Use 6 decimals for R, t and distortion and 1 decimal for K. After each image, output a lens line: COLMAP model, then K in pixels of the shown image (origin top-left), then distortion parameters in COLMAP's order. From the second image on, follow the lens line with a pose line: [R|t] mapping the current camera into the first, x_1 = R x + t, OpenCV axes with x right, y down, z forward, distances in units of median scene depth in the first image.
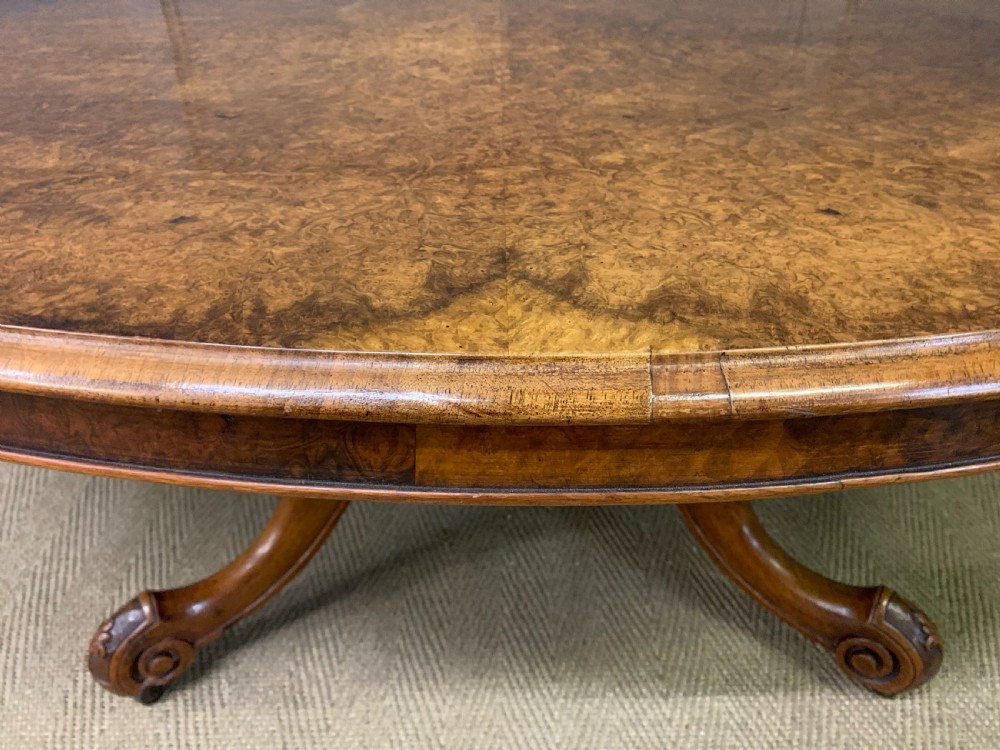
lens RADIAL K [[778.0, 0, 501.8], [0, 778.0, 377.4], [0, 0, 1]] dist [0.006721, -0.026856]
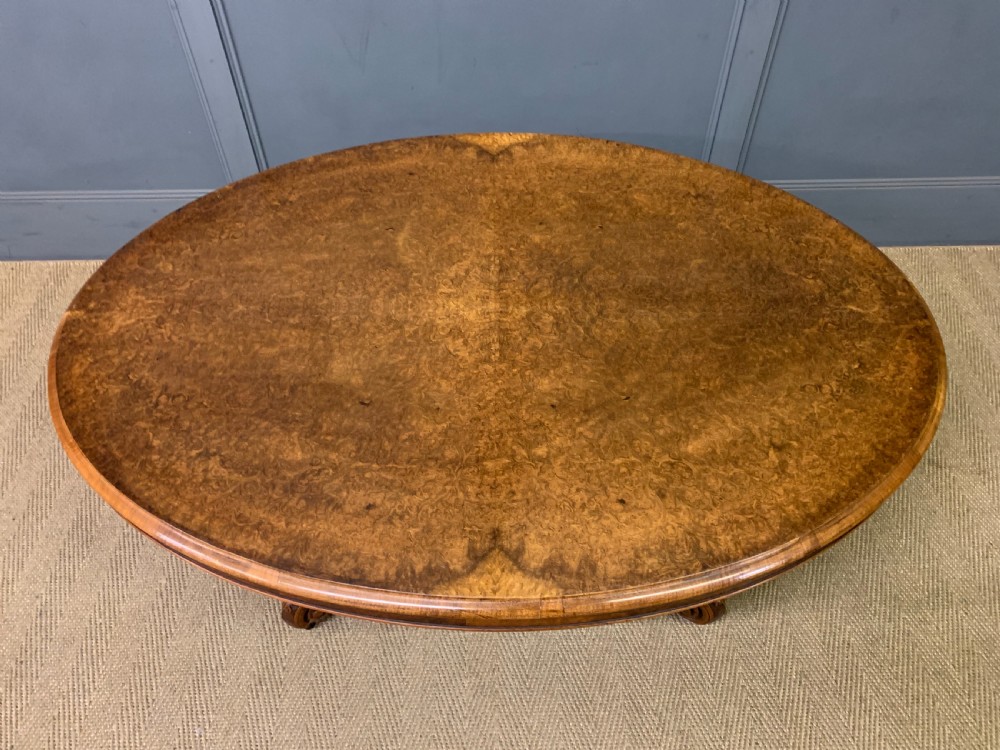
lens RADIAL K [[753.6, 0, 508.1], [0, 753.6, 356.6], [0, 0, 1]] dist [0.037719, -0.027599]
pose [[0.999937, -0.004438, 0.010286, 0.018090], [0.002322, 0.980354, 0.197231, -0.961768], [-0.010959, -0.197195, 0.980303, -1.105092]]
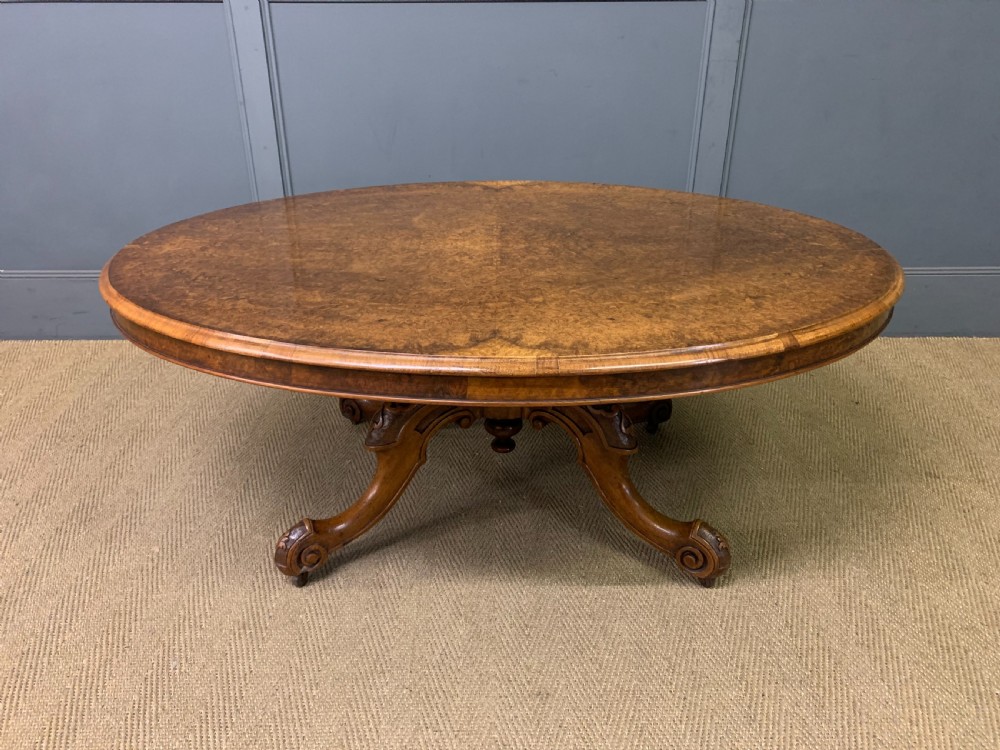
lens RADIAL K [[753.6, 0, 496.6], [0, 753.6, 367.4], [0, 0, 1]] dist [0.037719, -0.027599]
pose [[0.999955, 0.006688, -0.006724, 0.021500], [-0.007717, 0.985915, -0.167067, 0.340602], [0.005512, 0.167111, 0.985923, -1.353476]]
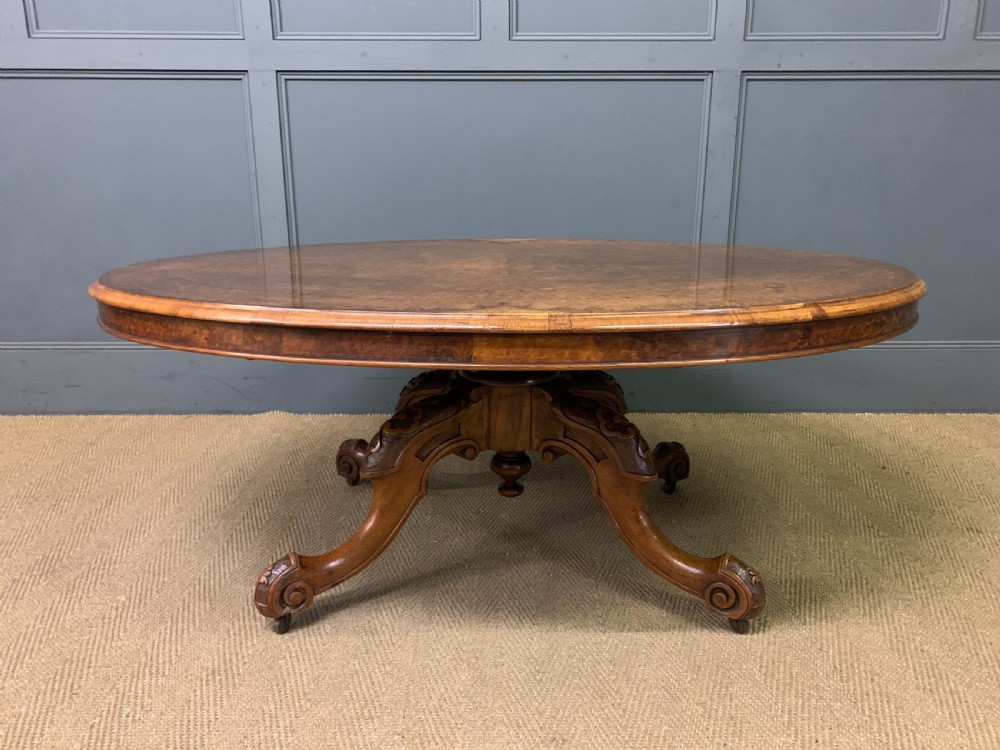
lens RADIAL K [[753.6, 0, 507.8], [0, 753.6, 369.5], [0, 0, 1]] dist [0.037719, -0.027599]
pose [[0.999979, 0.006391, -0.000545, 0.017593], [-0.006168, 0.934777, -0.355181, 0.761172], [-0.001760, 0.355177, 0.934798, -1.074196]]
